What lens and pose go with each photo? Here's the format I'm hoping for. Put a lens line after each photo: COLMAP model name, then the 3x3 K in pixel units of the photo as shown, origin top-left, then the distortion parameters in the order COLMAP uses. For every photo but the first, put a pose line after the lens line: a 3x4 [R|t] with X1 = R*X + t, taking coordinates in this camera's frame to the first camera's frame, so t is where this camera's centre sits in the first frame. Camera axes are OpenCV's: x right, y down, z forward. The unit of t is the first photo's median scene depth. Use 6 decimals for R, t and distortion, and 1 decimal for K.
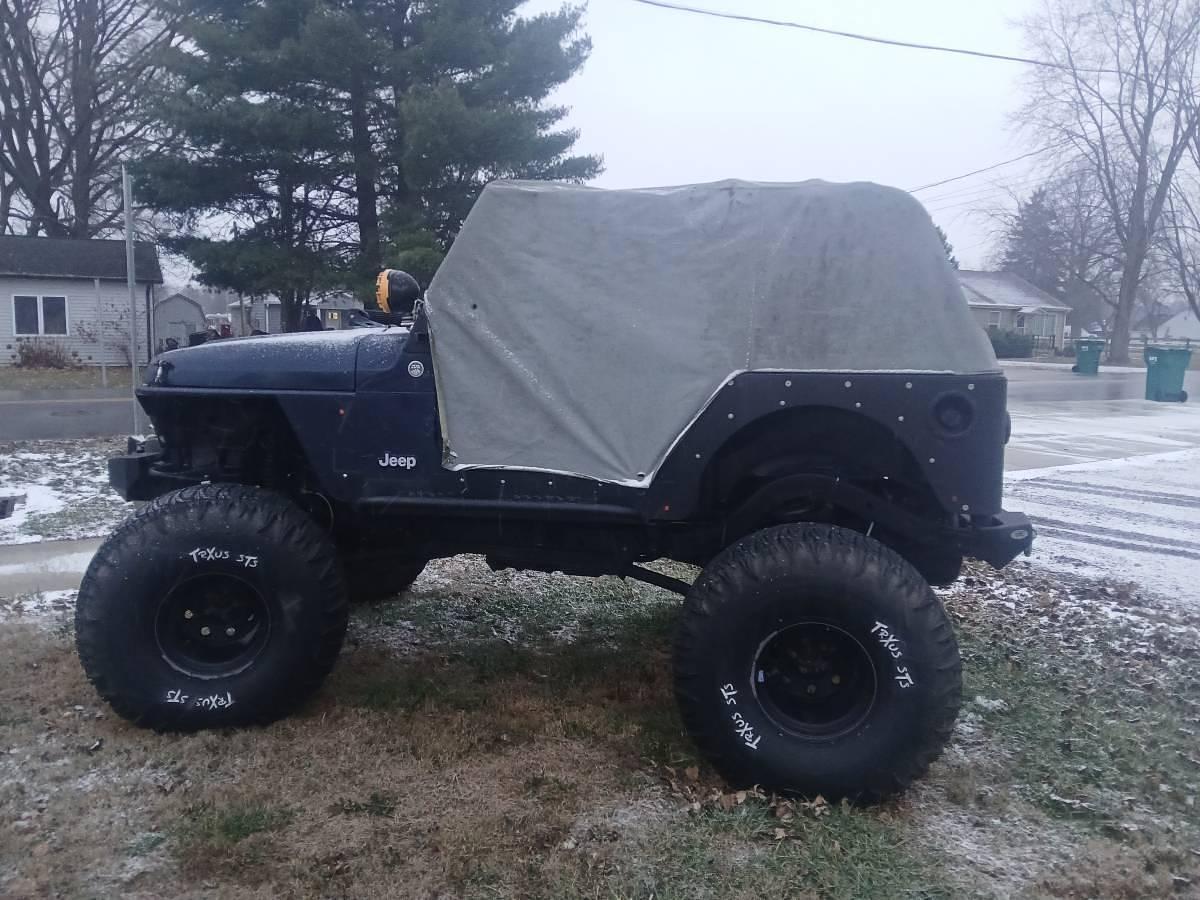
lens RADIAL K [[933.2, 0, 600.0], [0, 933.2, 450.0], [0, 0, 1]] dist [-0.003986, -0.039793]
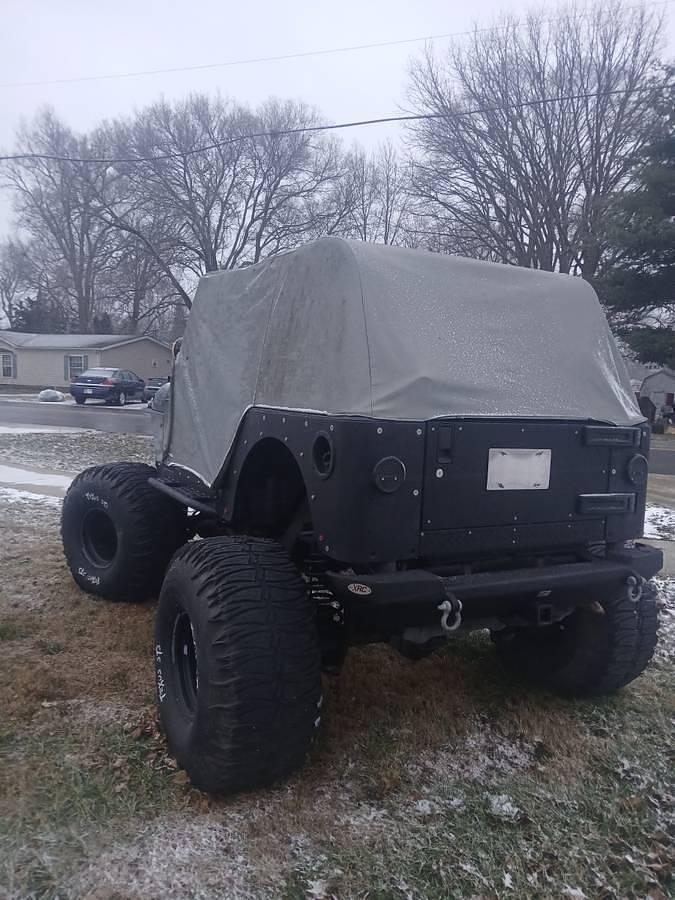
lens RADIAL K [[699.9, 0, 337.5], [0, 699.9, 450.0], [0, 0, 1]] dist [-0.003986, -0.039793]
pose [[0.609188, 0.082983, -0.788672, 0.954245], [-0.116926, 0.993040, 0.014169, -0.054571], [0.784359, 0.083585, 0.614650, 0.536565]]
